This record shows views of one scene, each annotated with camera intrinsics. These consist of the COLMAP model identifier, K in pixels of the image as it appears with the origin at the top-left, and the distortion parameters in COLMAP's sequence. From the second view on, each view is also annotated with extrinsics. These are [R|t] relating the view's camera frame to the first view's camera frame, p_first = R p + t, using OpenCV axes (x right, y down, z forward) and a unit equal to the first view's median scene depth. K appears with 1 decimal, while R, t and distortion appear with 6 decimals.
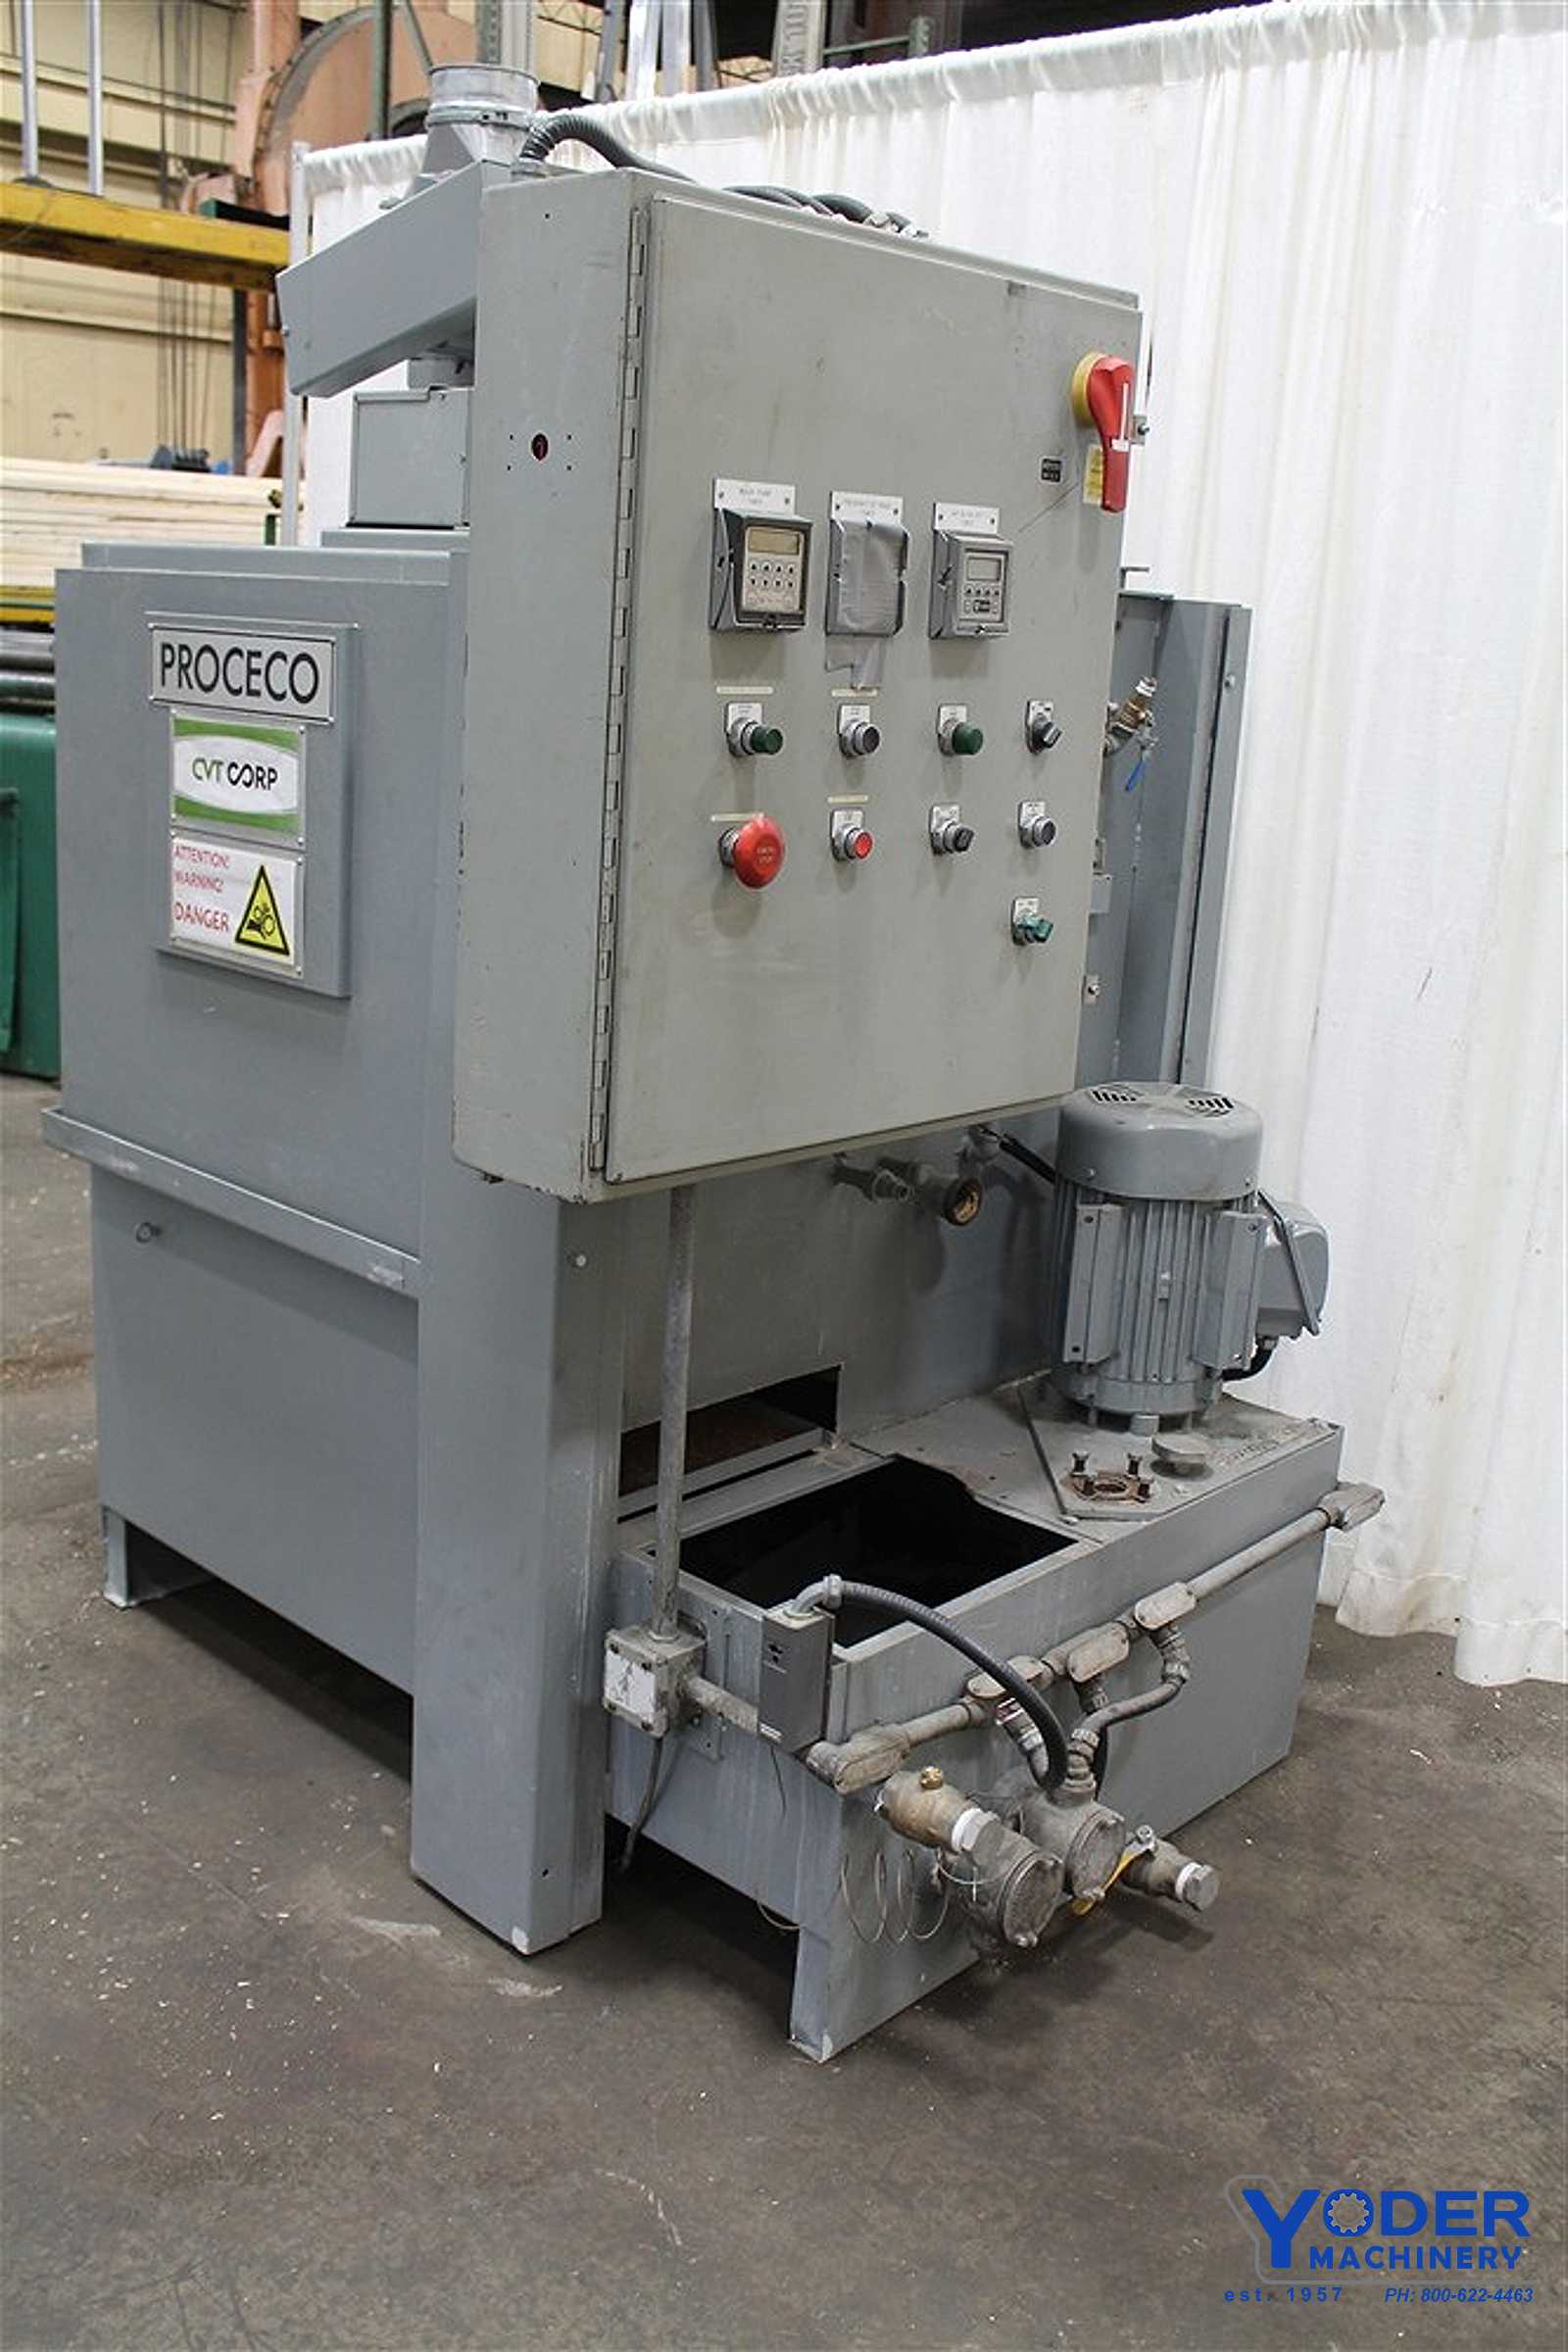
lens RADIAL K [[2144.9, 0, 780.8], [0, 2144.9, 1168.5], [0, 0, 1]] dist [-0.022414, 0.000000]
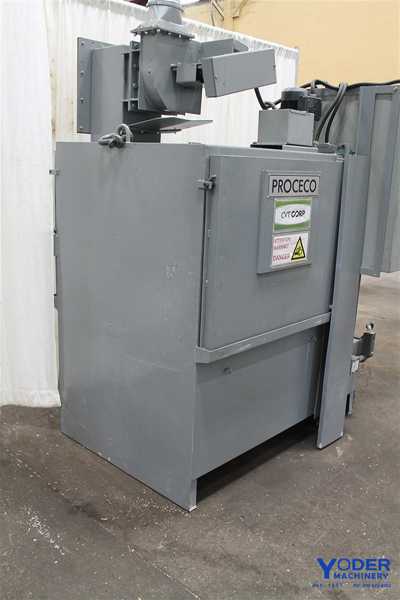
lens RADIAL K [[547.2, 0, 199.3], [0, 547.2, 300.4], [0, 0, 1]] dist [-0.022414, 0.000000]
pose [[-0.000661, -0.298312, 0.954468, -1.161878], [0.211363, 0.932863, 0.291706, -0.345839], [-0.977407, 0.201932, 0.062436, 1.108648]]
